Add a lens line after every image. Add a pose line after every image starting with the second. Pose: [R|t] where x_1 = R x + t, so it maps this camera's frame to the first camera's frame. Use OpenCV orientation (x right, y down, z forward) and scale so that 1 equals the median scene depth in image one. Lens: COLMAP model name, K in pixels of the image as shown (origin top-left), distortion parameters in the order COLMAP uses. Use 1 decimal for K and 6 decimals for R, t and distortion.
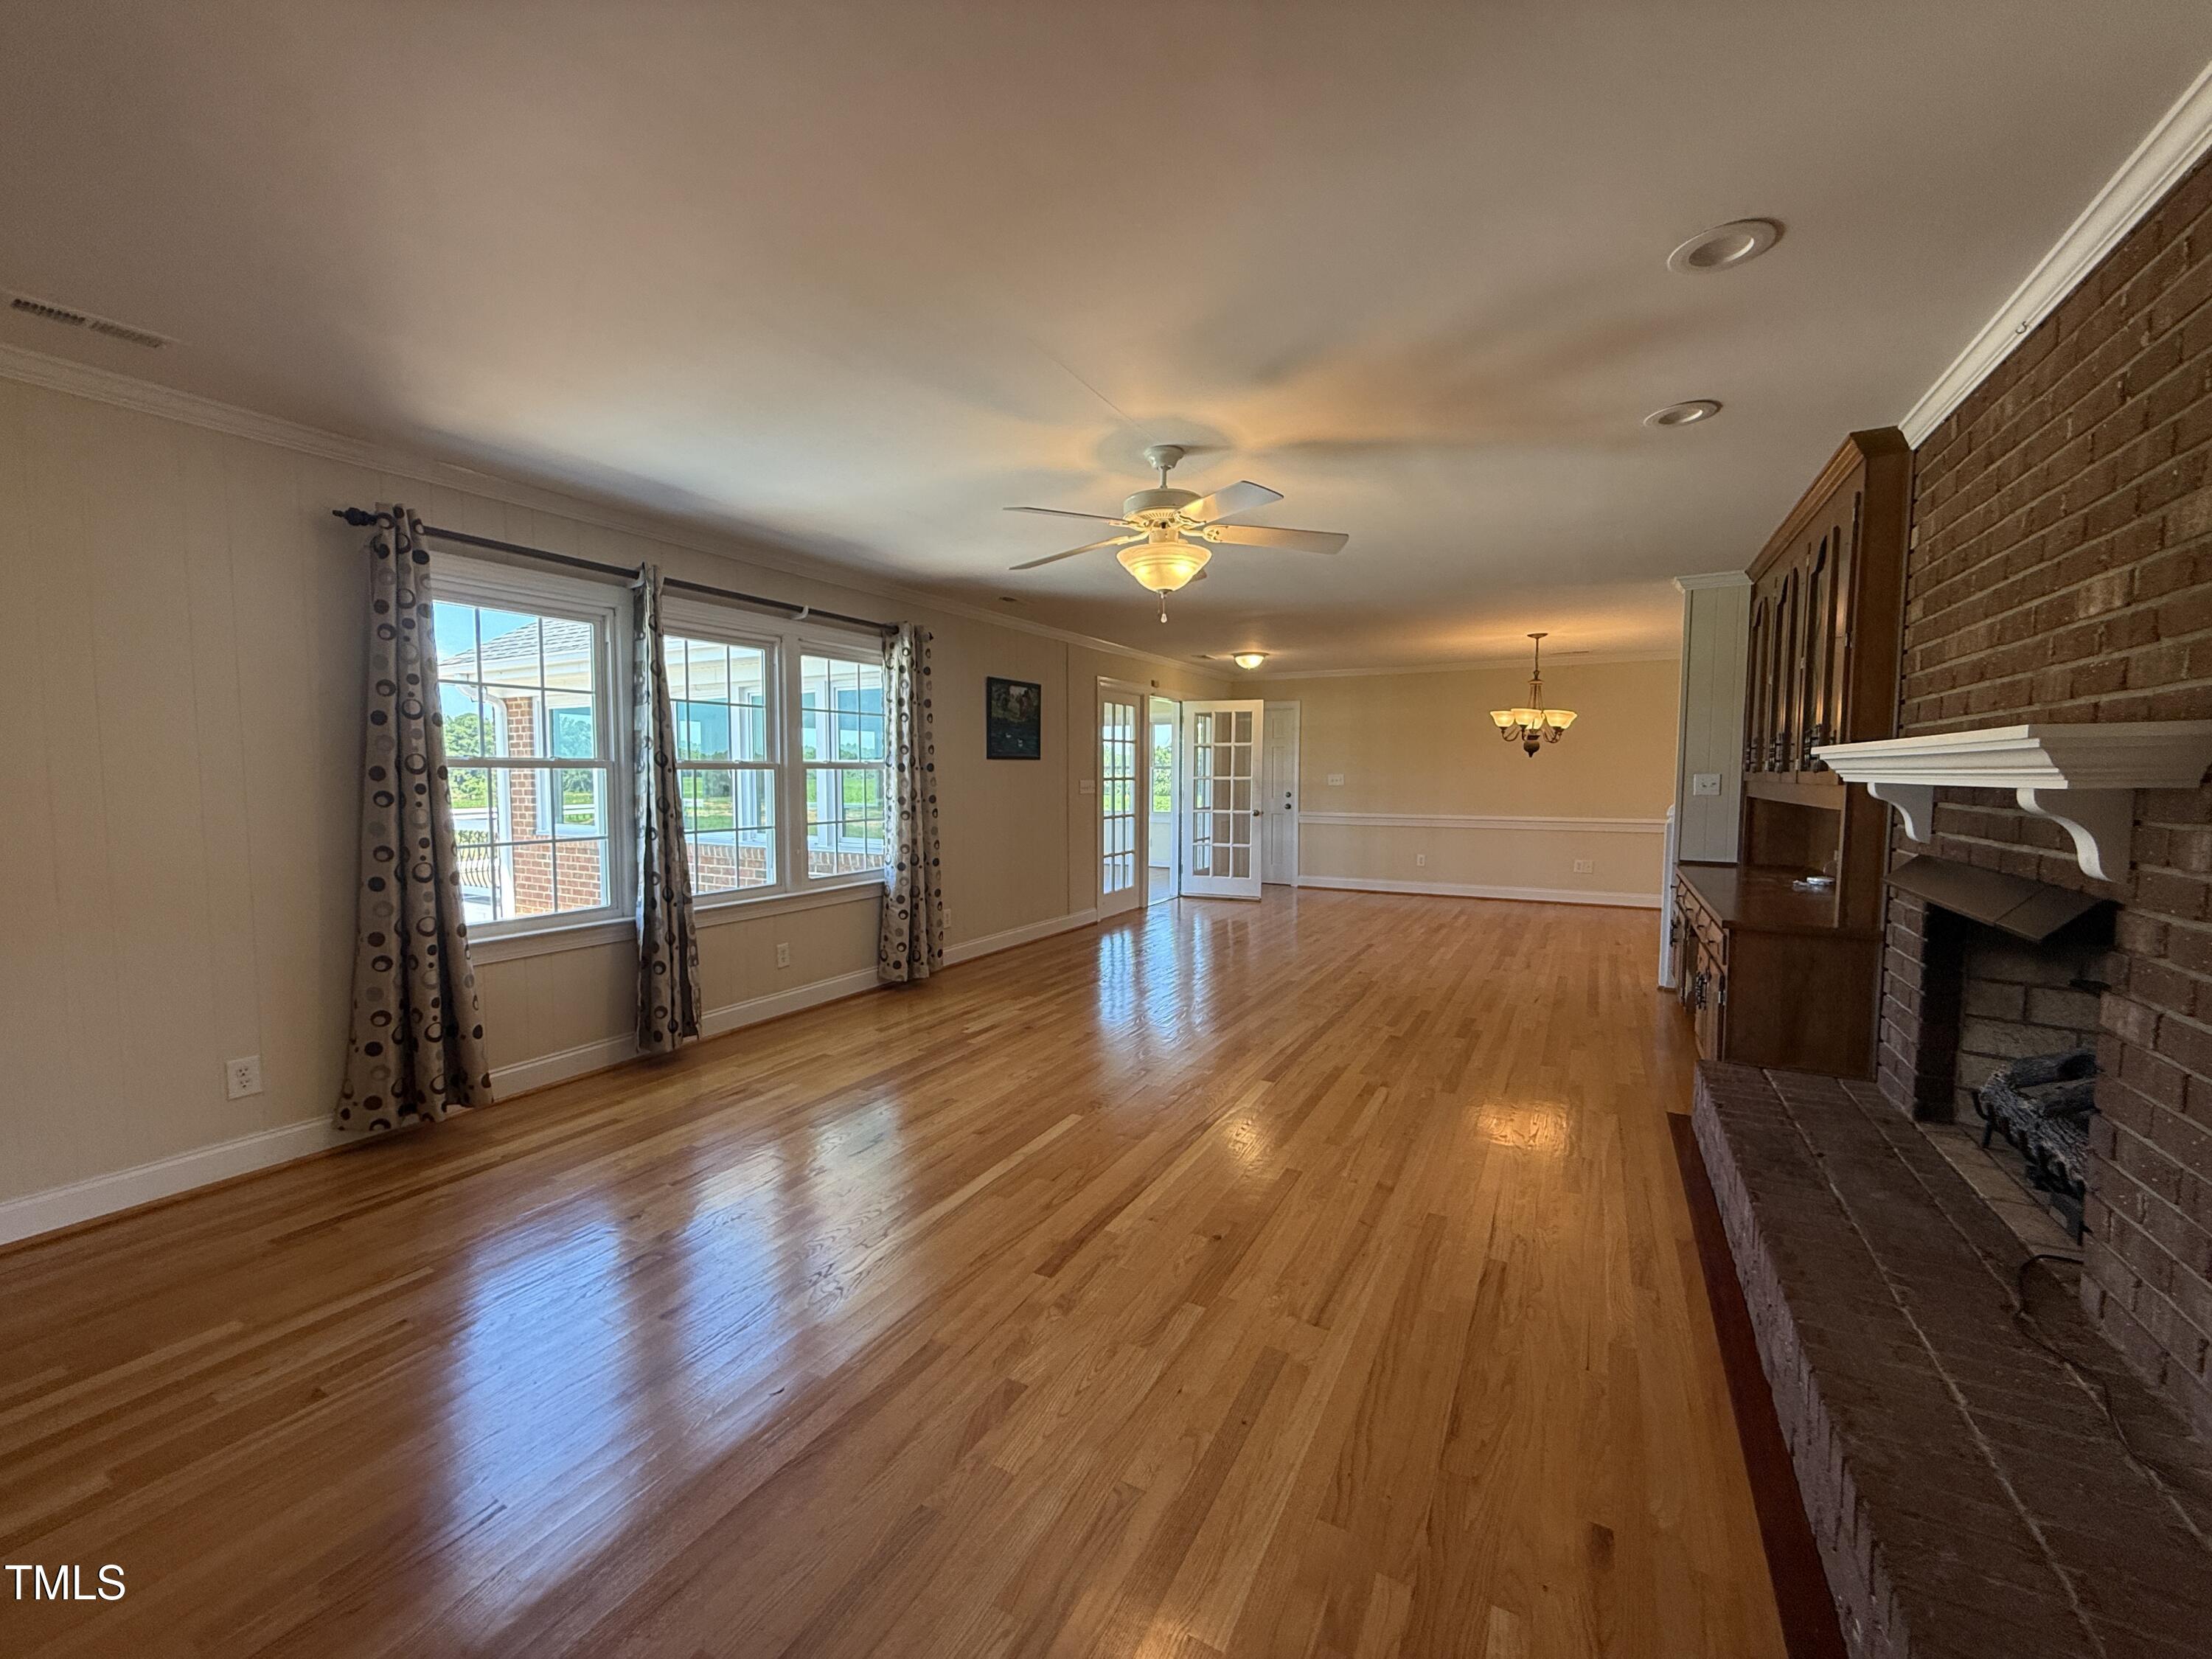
lens RADIAL K [[888.6, 0, 1106.0], [0, 888.6, 829.5], [0, 0, 1]] dist [-0.001752, -0.000044]
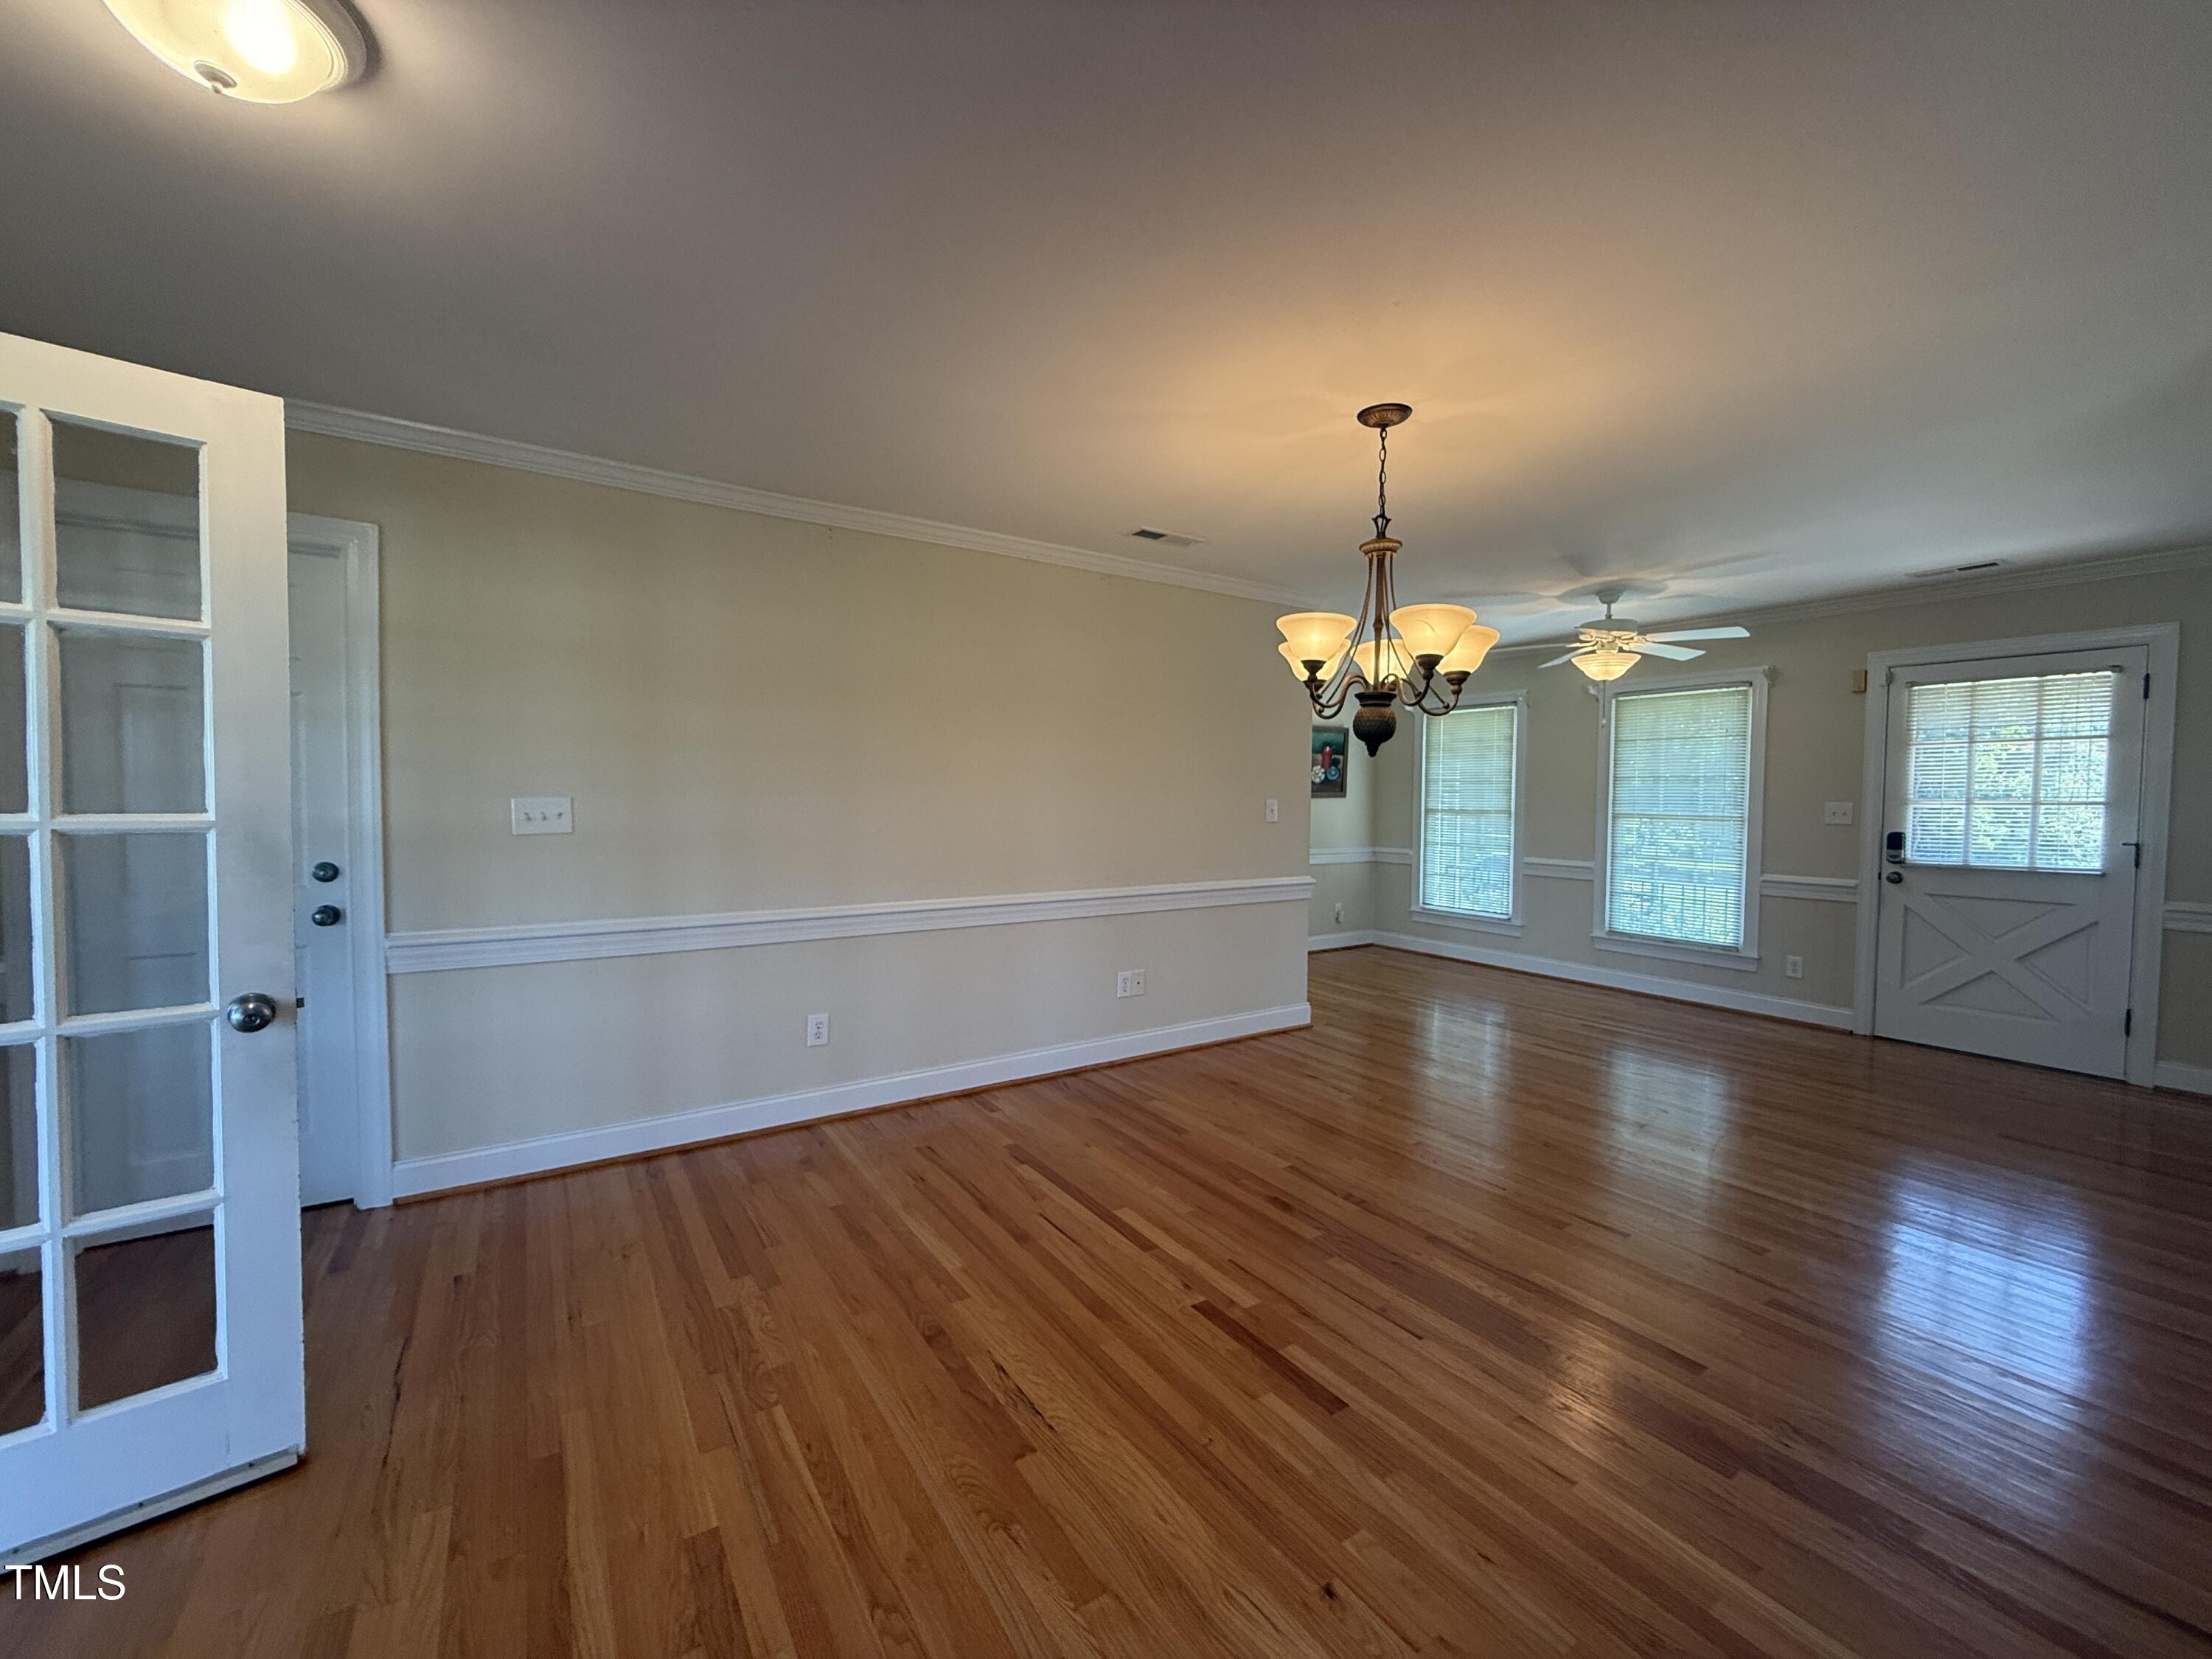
lens RADIAL K [[888.6, 0, 1106.0], [0, 888.6, 829.5], [0, 0, 1]] dist [-0.001752, -0.000044]
pose [[0.475100, -0.029504, 0.879437, 0.160051], [0.045175, 0.998938, 0.009108, -0.084995], [-0.878771, 0.035402, 0.475928, 1.298615]]
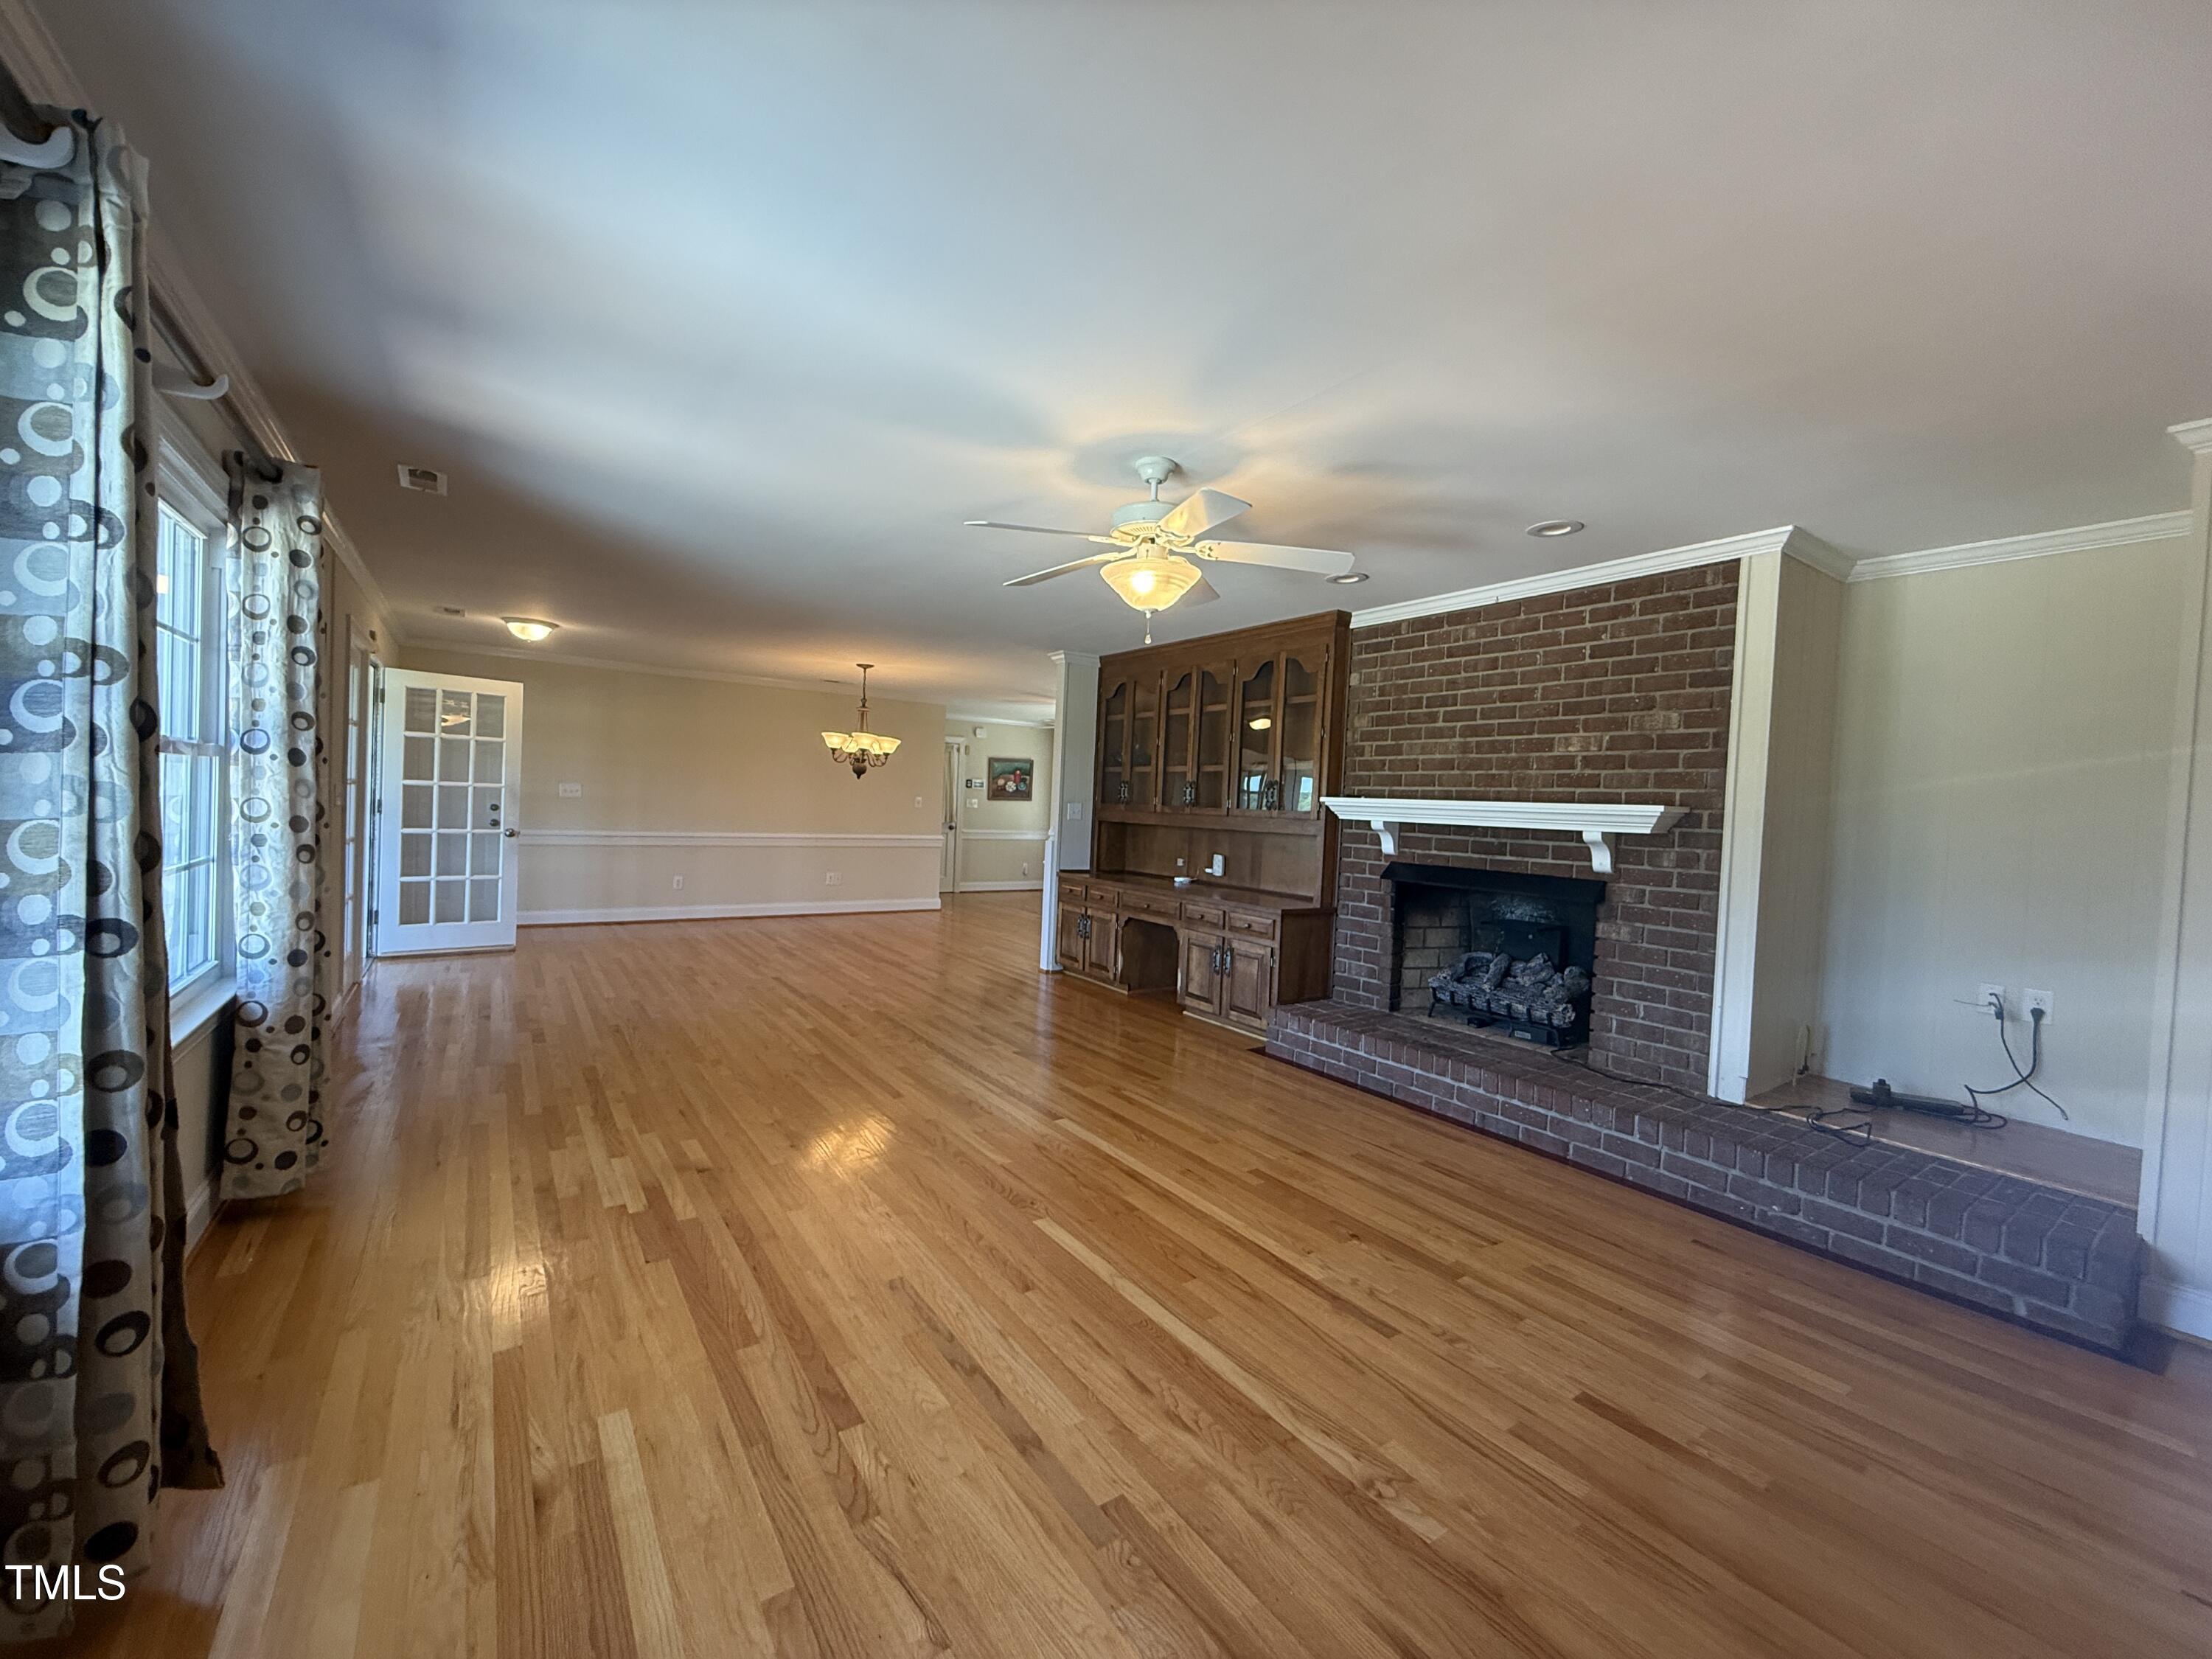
lens RADIAL K [[880.2, 0, 1105.7], [0, 880.2, 833.8], [0, 0, 1]] dist [0.000629, 0.000103]
pose [[0.438886, -0.010114, 0.898486, -0.475169], [0.014753, 0.999883, 0.004049, -0.022616], [-0.898422, 0.011479, 0.438983, 0.383569]]
